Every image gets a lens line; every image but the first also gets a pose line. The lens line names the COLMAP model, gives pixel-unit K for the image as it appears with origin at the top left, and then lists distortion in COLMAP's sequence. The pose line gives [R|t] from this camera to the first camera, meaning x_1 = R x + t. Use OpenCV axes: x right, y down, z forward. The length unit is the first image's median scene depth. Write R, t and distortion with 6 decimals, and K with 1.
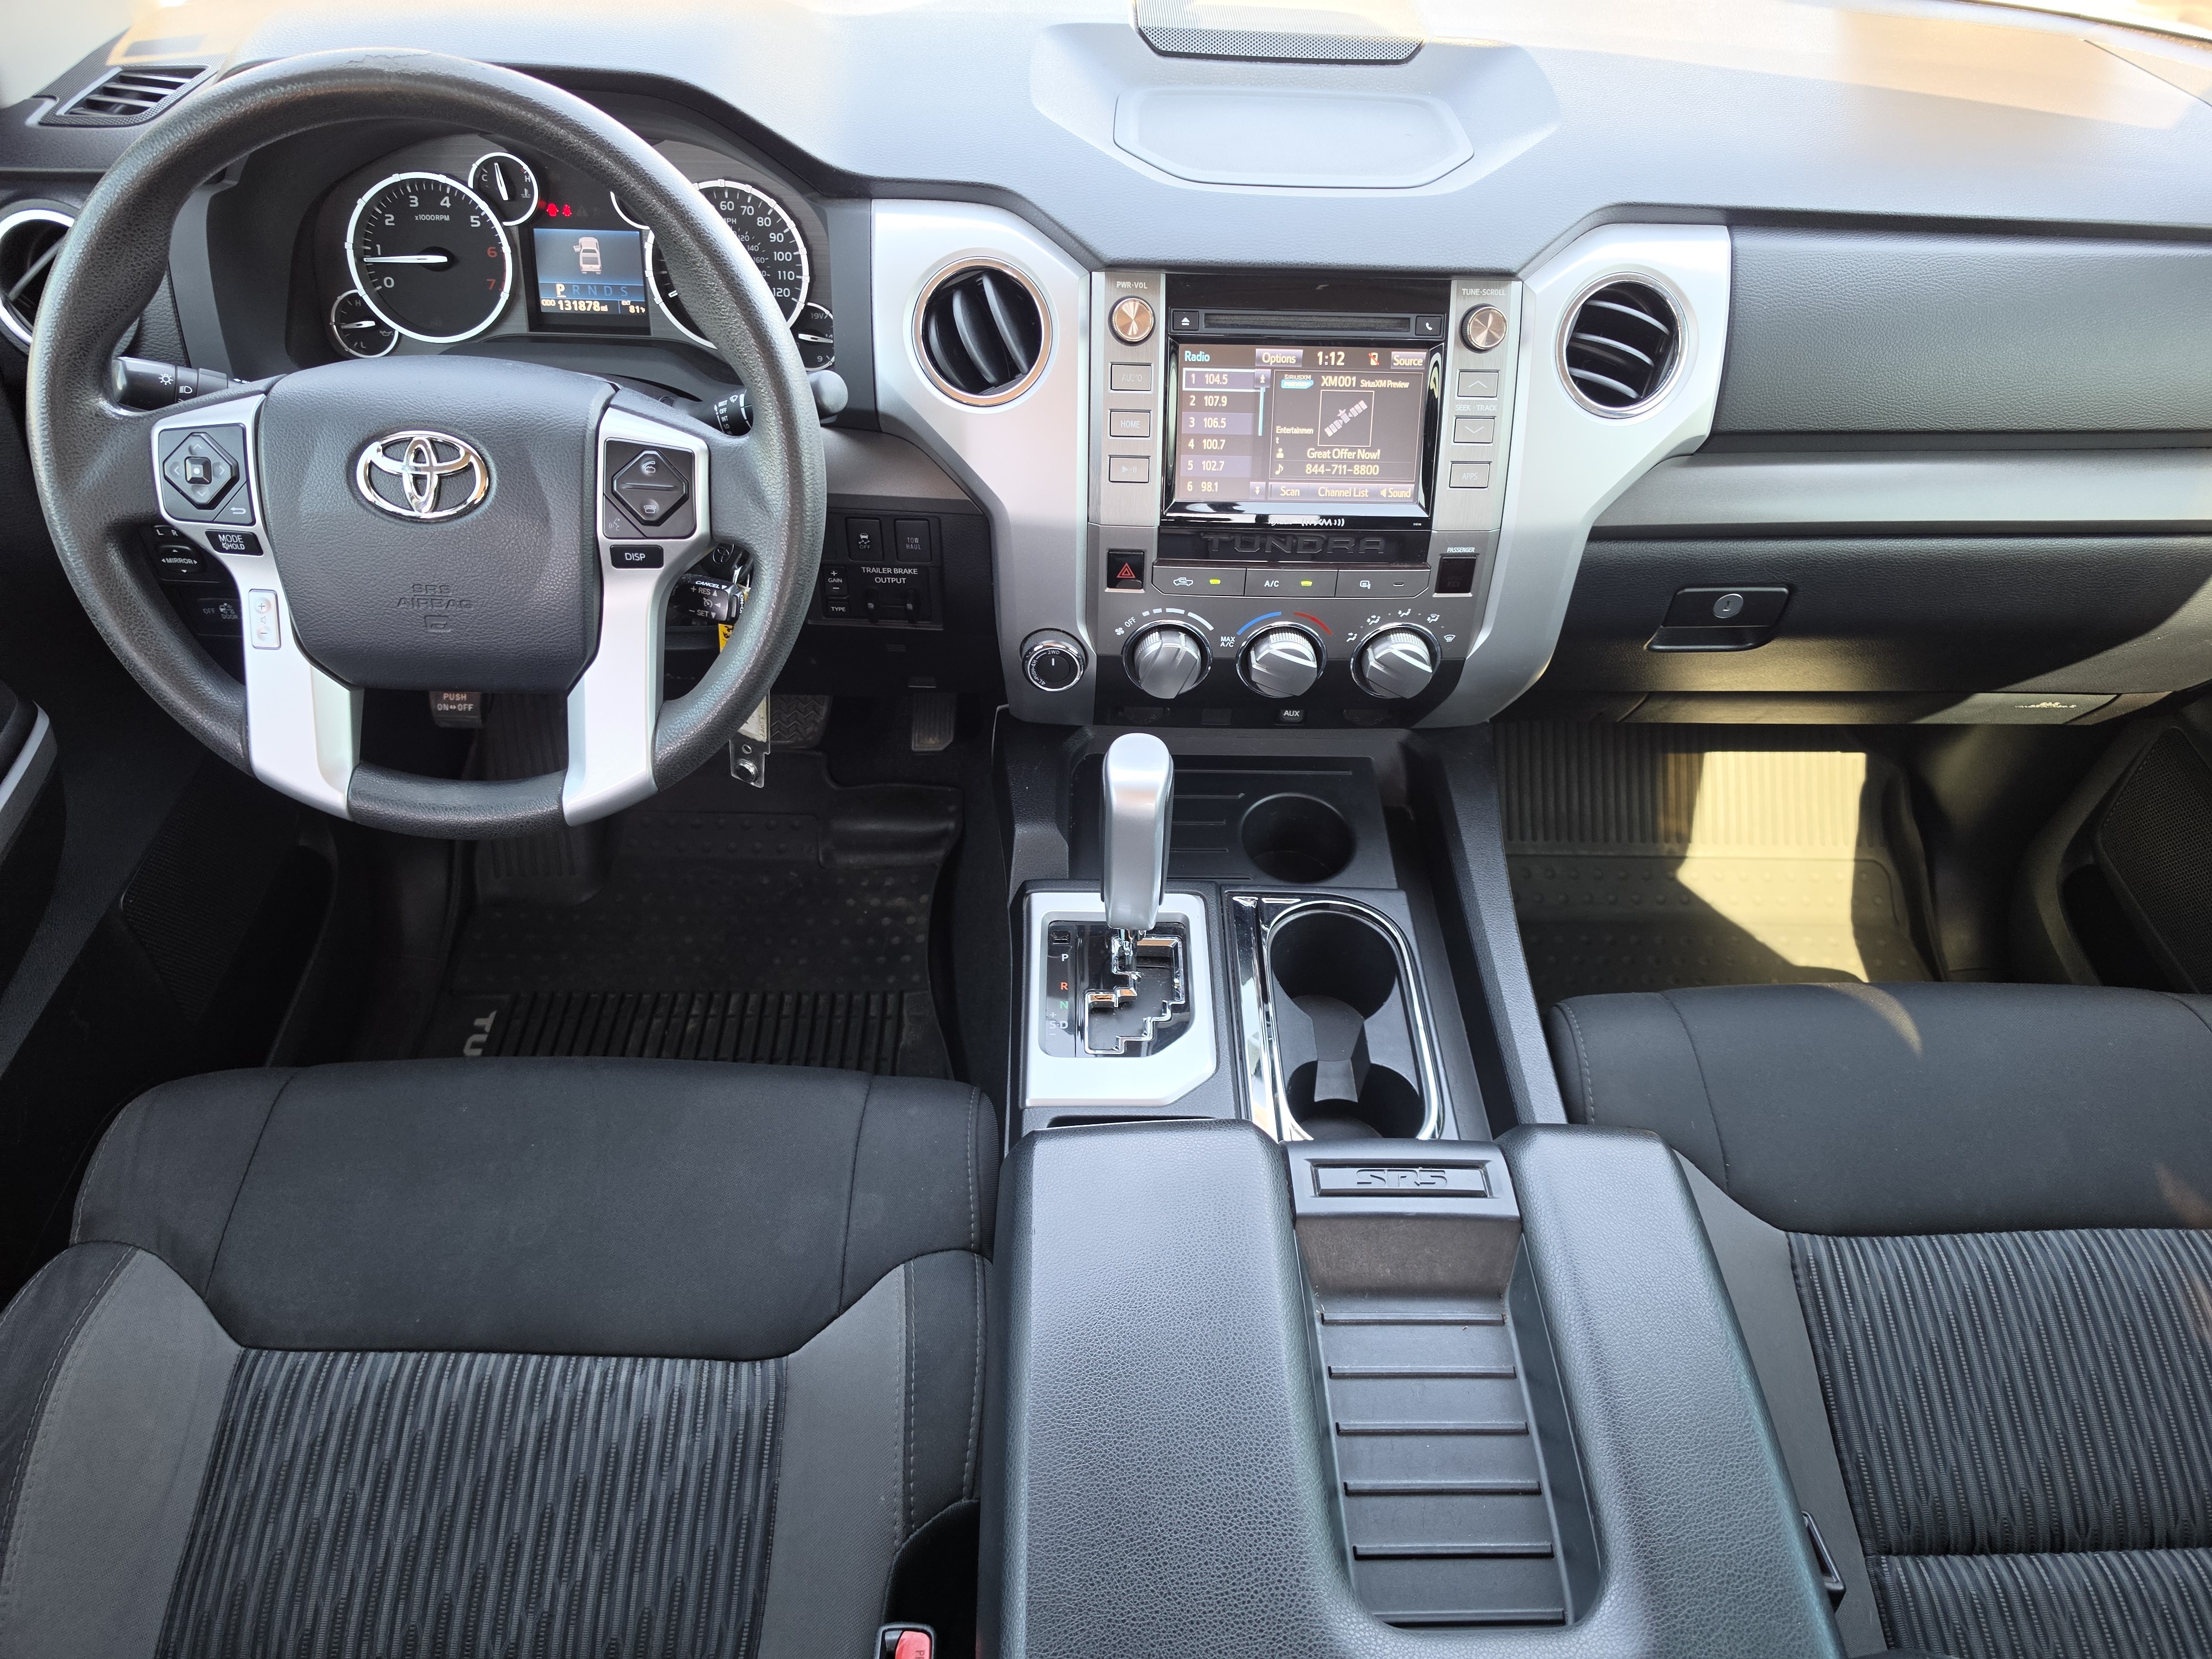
lens RADIAL K [[1515.0, 0, 1106.0], [0, 1515.0, 829.5], [0, 0, 1]] dist [0.063676, -0.105329]
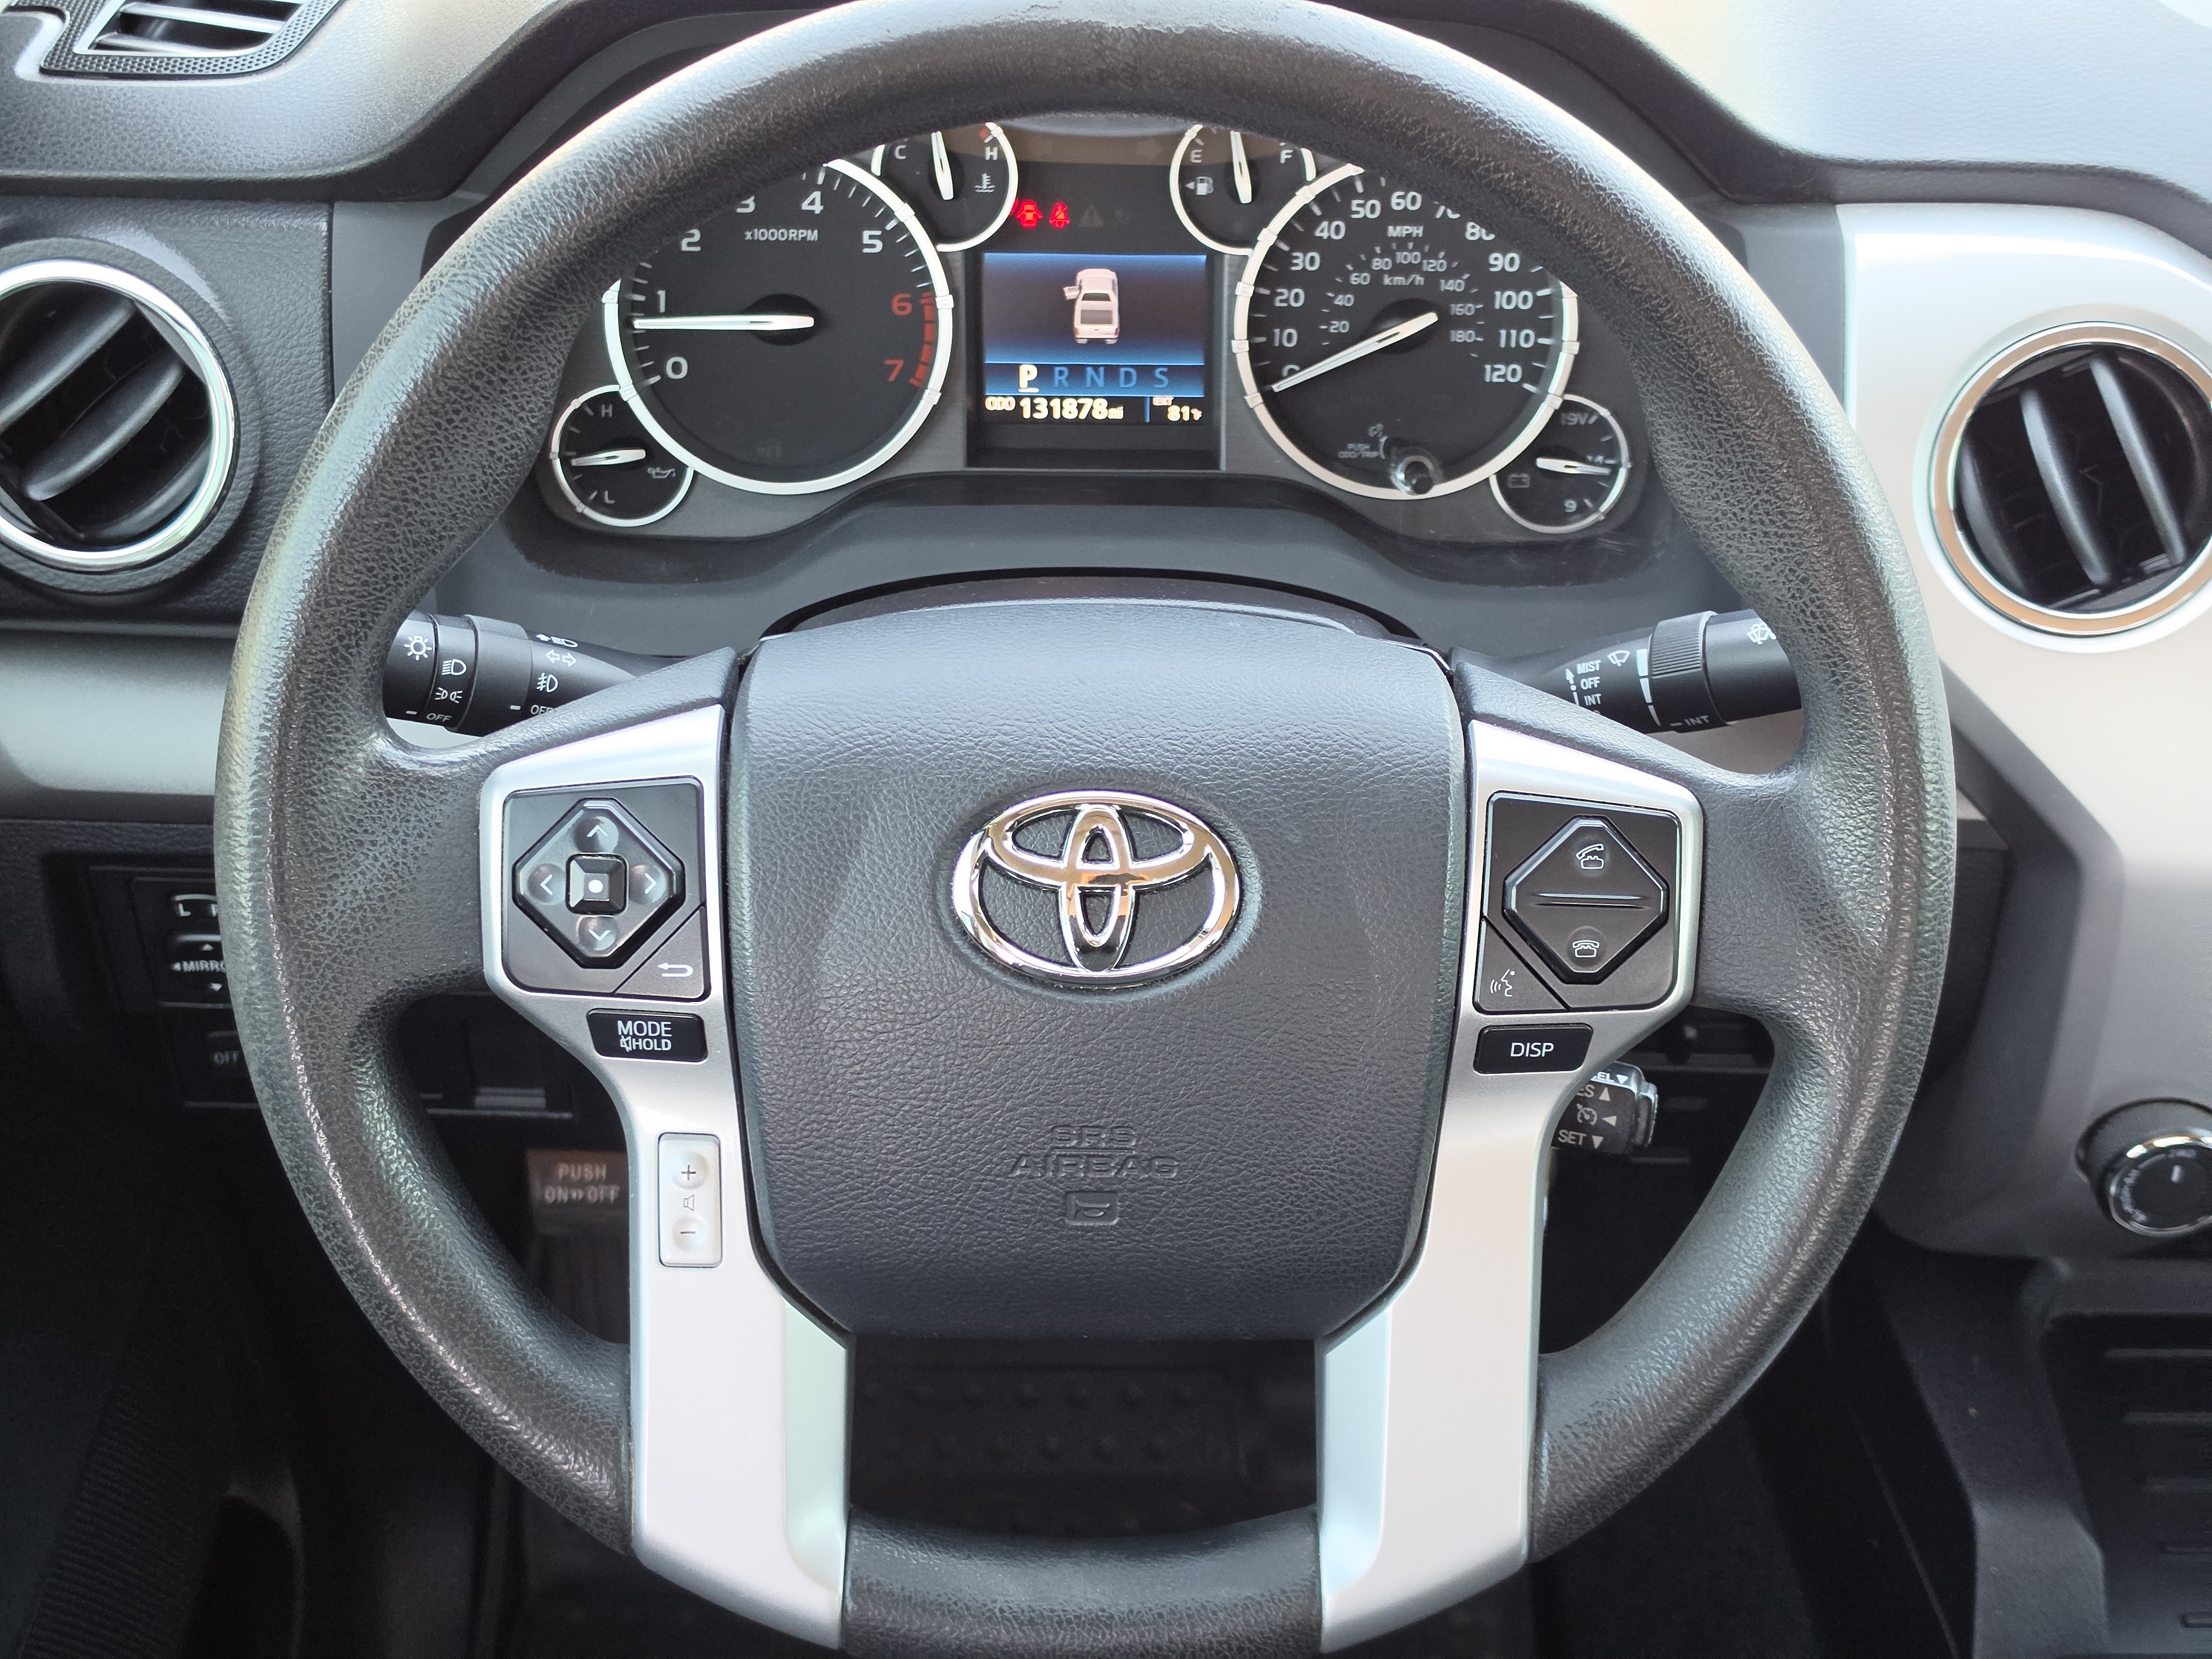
lens RADIAL K [[2983.8, 0, 1140.5], [0, 2983.8, 863.4], [0, 0, 1]] dist [0.150239, -0.058120]
pose [[0.999865, -0.011096, -0.012146, -0.327379], [0.009821, 0.994897, -0.100414, -0.116874], [0.013198, 0.100281, 0.994872, 0.105399]]
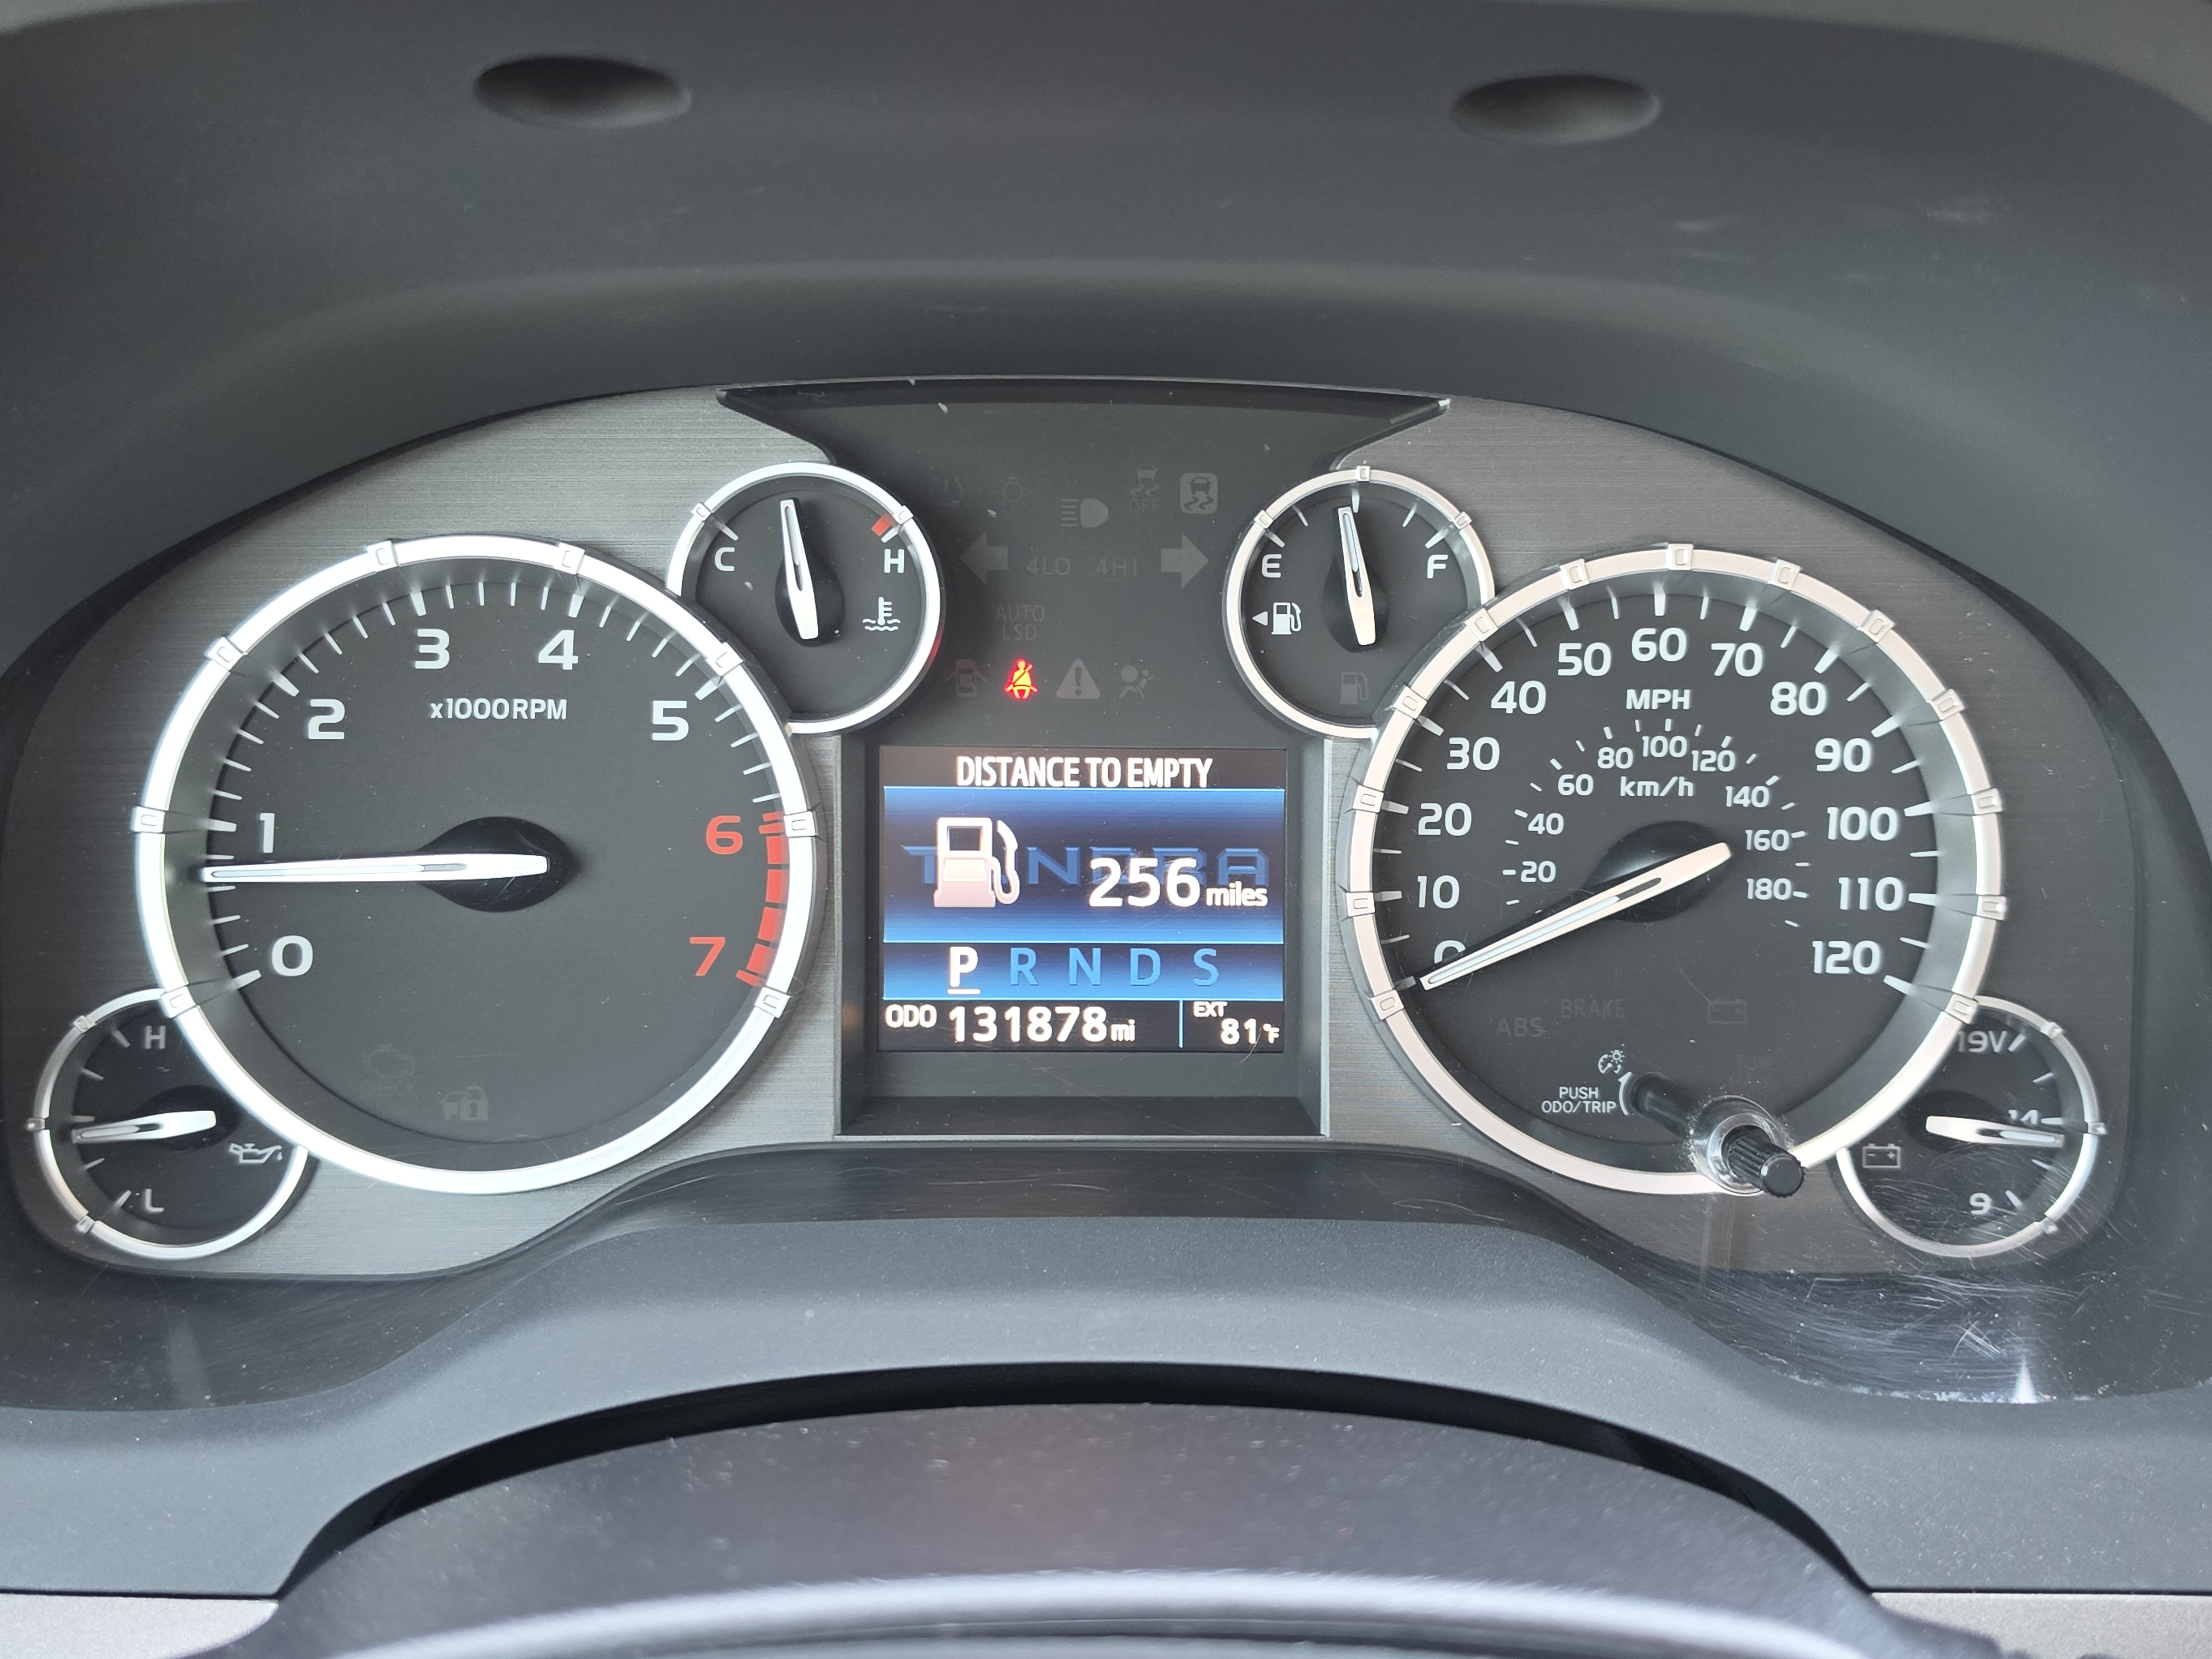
lens RADIAL K [[2147.3, 0, 1106.0], [0, 2147.3, 829.5], [0, 0, 1]] dist [0.114989, -0.337224]
pose [[0.999807, -0.018775, -0.005820, -0.345632], [0.015710, 0.941213, -0.337448, -0.265124], [0.011814, 0.337292, 0.941326, 0.686568]]
